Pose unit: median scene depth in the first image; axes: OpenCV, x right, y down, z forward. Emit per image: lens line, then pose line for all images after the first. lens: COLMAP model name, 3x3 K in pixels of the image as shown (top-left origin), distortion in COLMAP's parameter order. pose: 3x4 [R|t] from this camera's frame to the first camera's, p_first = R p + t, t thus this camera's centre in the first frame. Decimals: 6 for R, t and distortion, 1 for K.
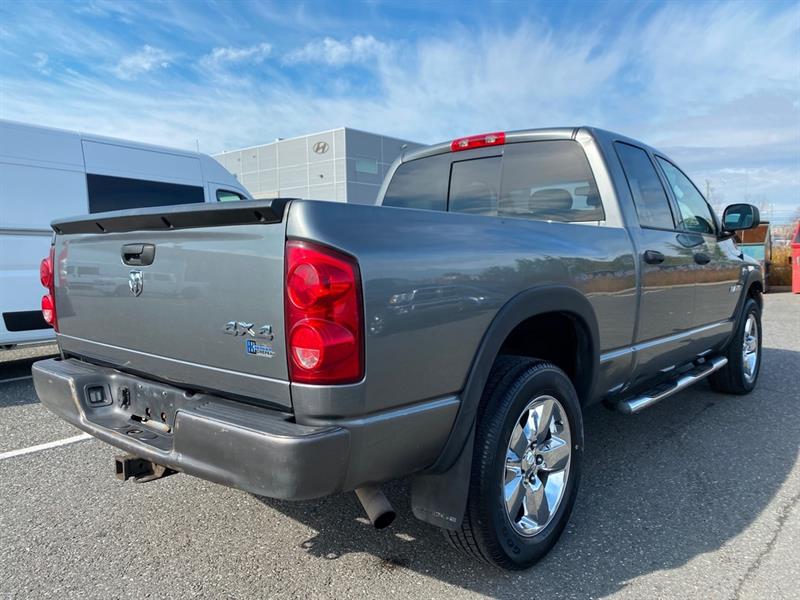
lens RADIAL K [[626.1, 0, 400.5], [0, 626.1, 297.7], [0, 0, 1]] dist [-0.014218, 0.030148]
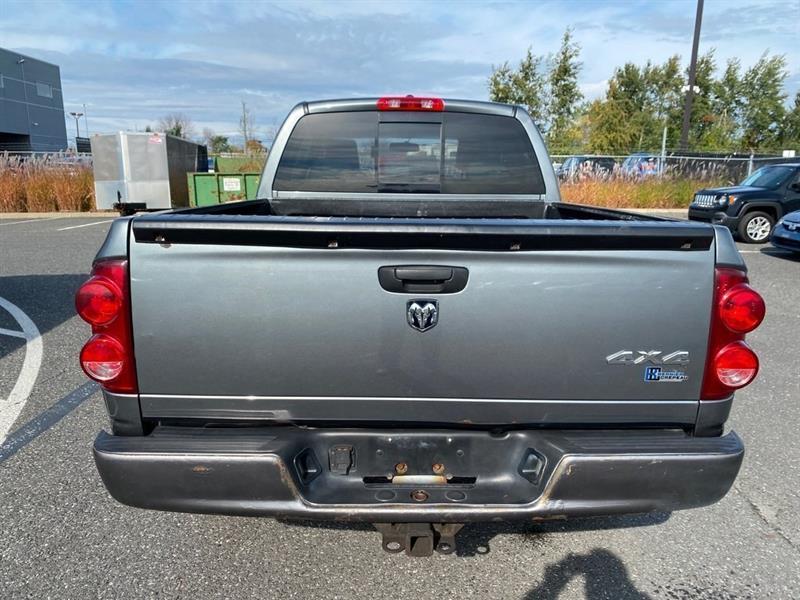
lens RADIAL K [[626.1, 0, 400.1], [0, 626.1, 297.6], [0, 0, 1]] dist [-0.014218, 0.030148]
pose [[0.746709, -0.118686, 0.654477, -0.463949], [0.029956, 0.988954, 0.145165, -0.077407], [-0.664476, -0.088791, 0.742016, 0.215731]]
